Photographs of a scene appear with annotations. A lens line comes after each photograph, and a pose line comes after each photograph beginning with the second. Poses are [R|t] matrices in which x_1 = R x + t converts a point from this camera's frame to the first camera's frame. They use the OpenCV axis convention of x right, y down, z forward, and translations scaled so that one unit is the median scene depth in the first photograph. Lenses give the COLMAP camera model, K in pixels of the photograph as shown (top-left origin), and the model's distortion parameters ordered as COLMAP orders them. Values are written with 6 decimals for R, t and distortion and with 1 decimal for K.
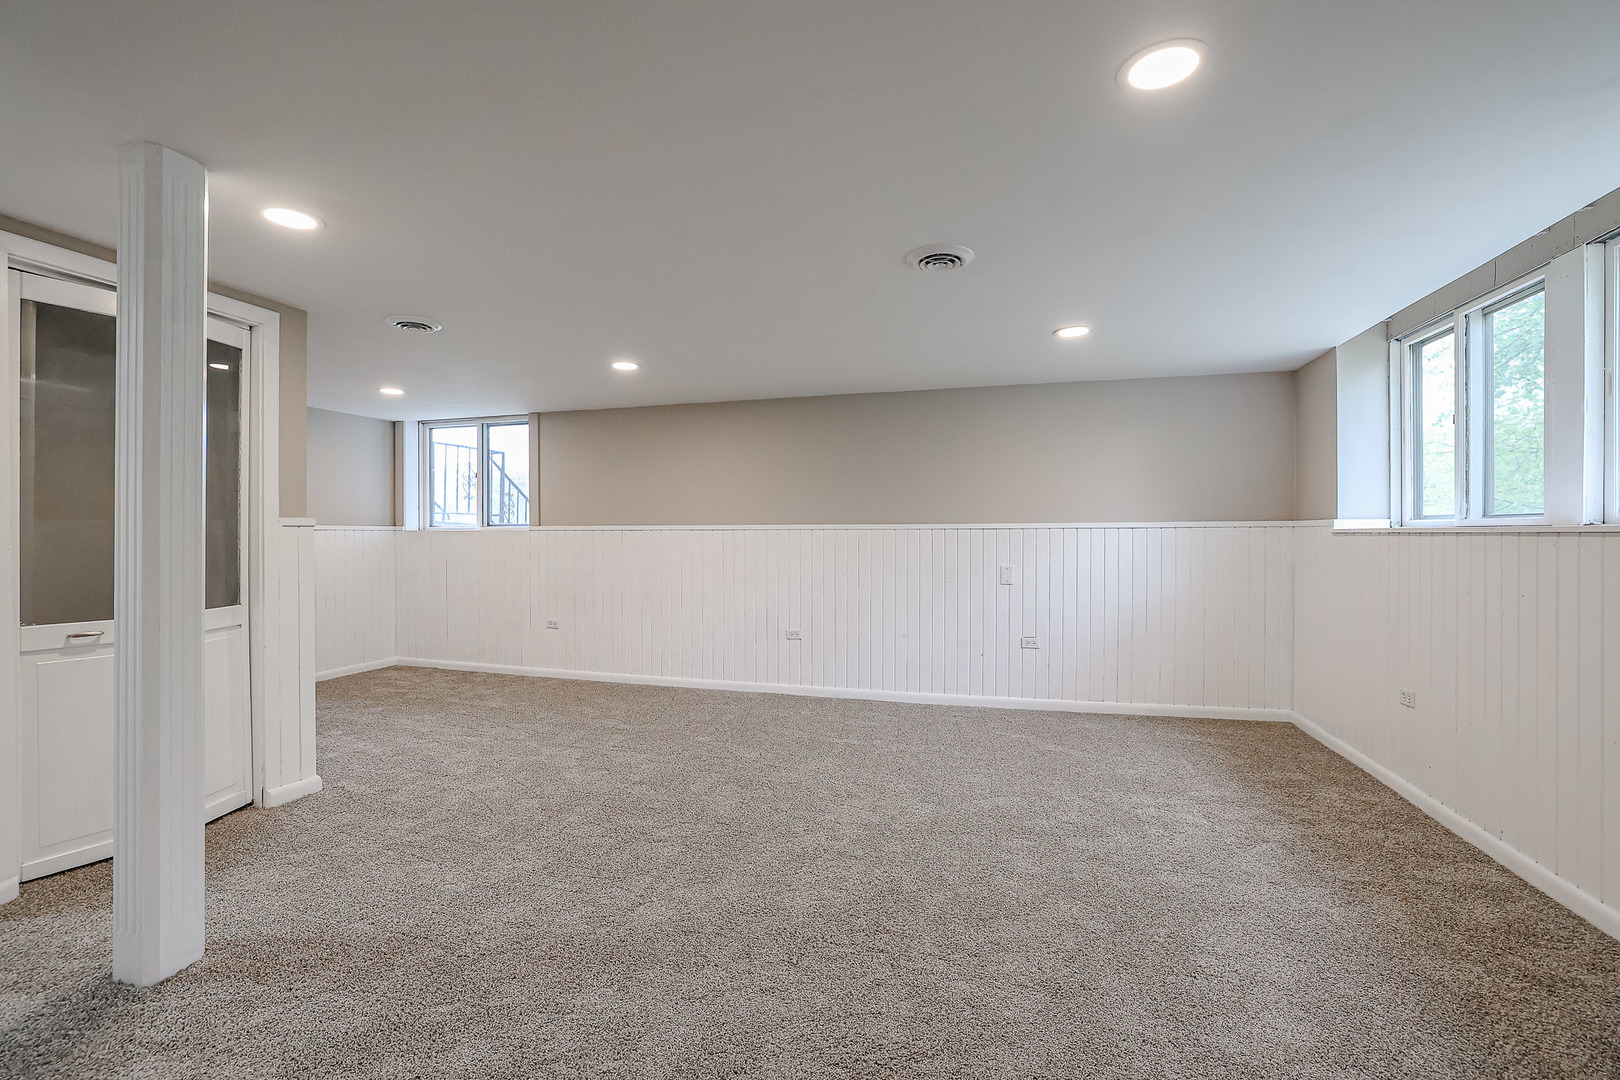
lens RADIAL K [[693.0, 0, 796.1], [0, 693.0, 539.6], [0, 0, 1]] dist [-0.031713, 0.002266]
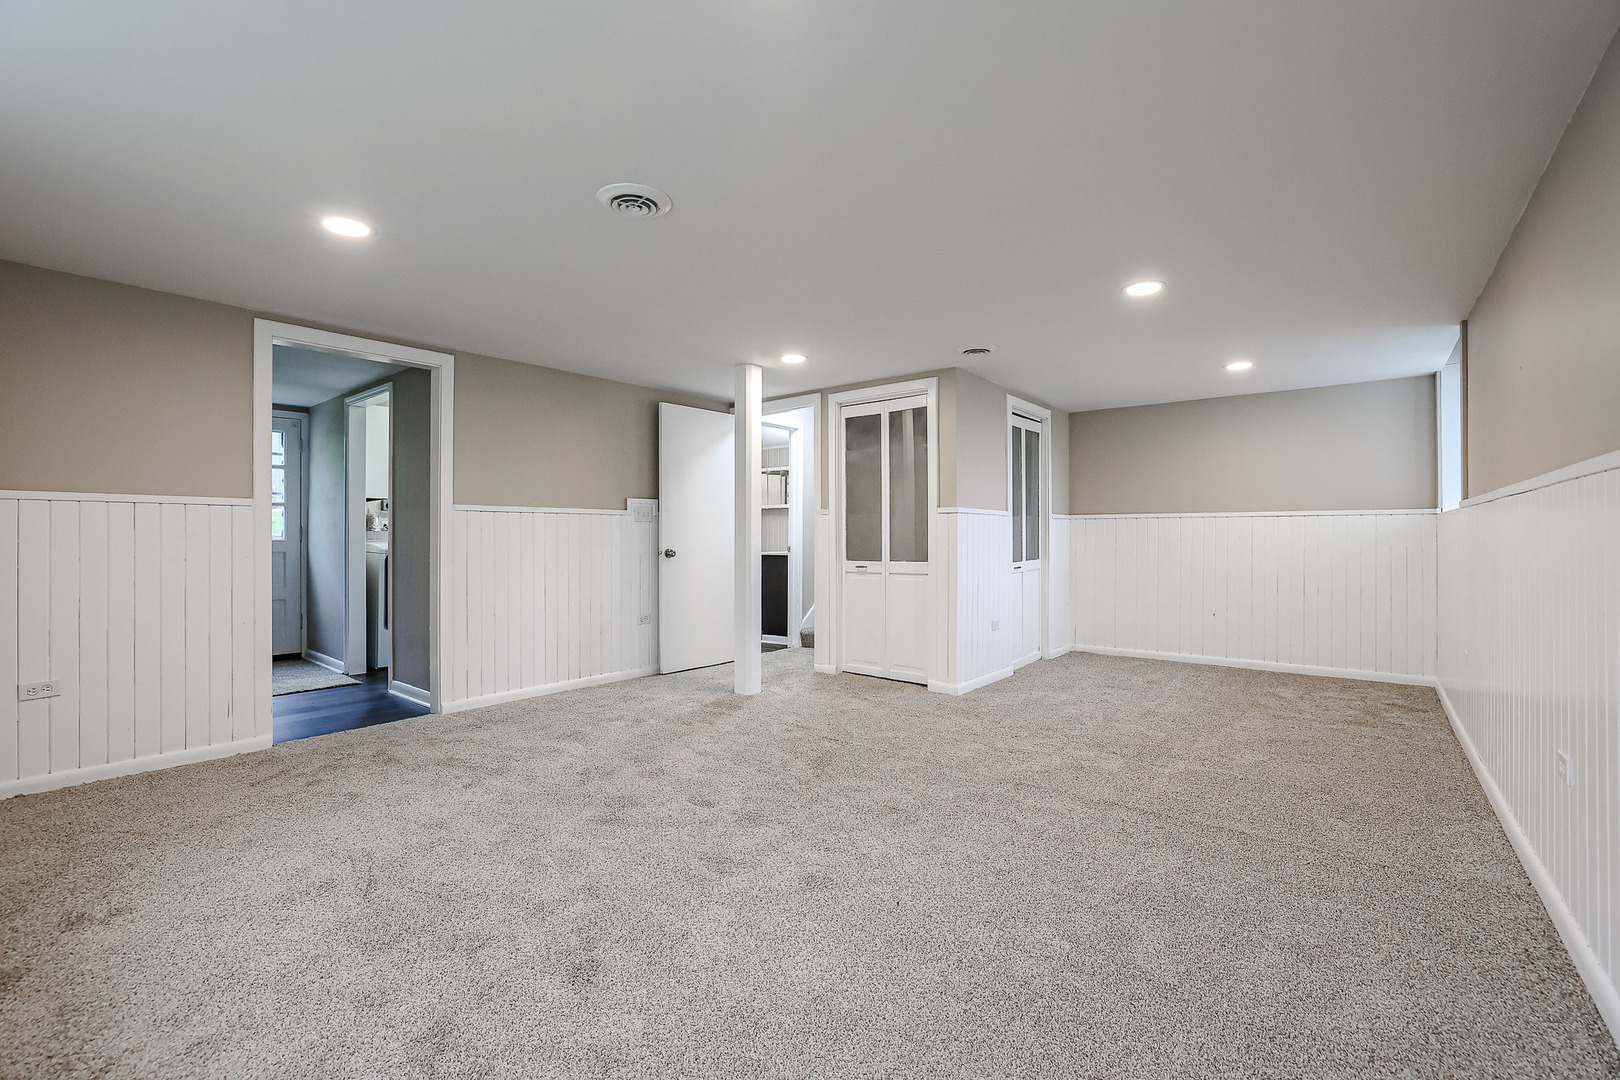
lens RADIAL K [[693.0, 0, 808.8], [0, 693.0, 543.0], [0, 0, 1]] dist [-0.031713, 0.002266]
pose [[-0.372269, 0.016327, -0.927981, 0.505809], [-0.003371, 0.999815, 0.018943, 0.010650], [0.928119, 0.010180, -0.372145, 0.813203]]
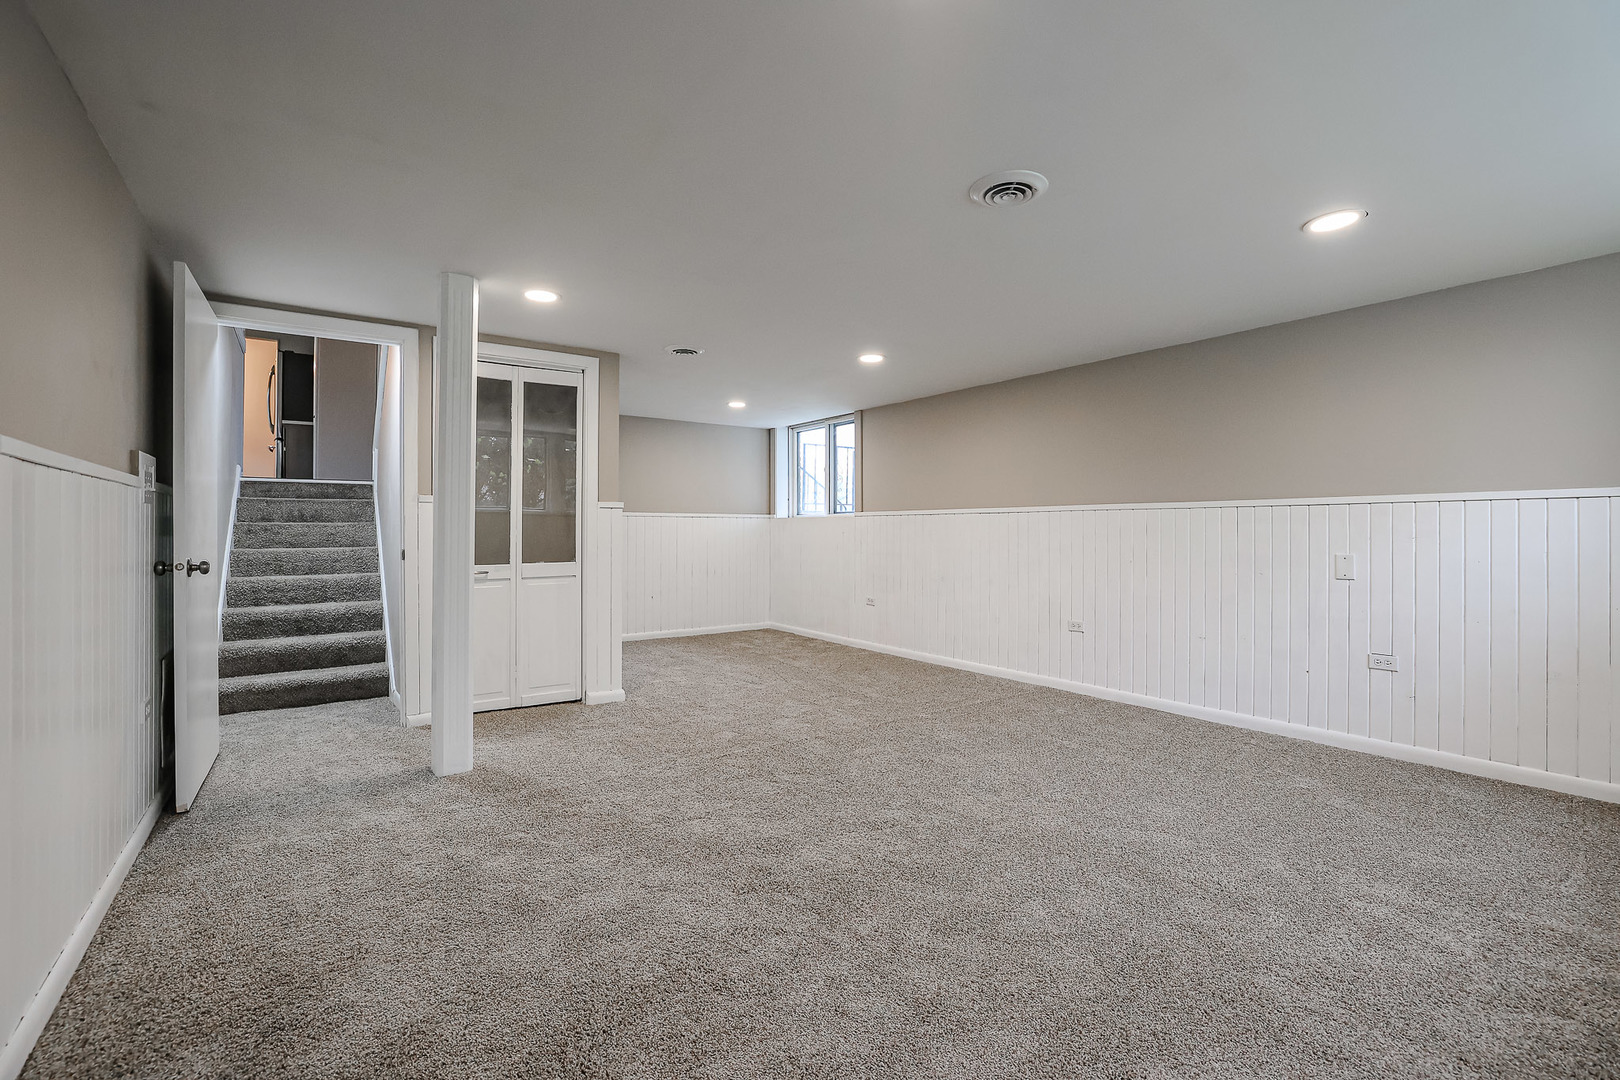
lens RADIAL K [[693.0, 0, 804.1], [0, 693.0, 523.1], [0, 0, 1]] dist [-0.031713, 0.002266]
pose [[0.792726, -0.003875, -0.609566, 0.282621], [-0.006654, 0.999865, -0.015009, 0.018960], [0.609542, 0.015955, 0.792593, 0.072860]]
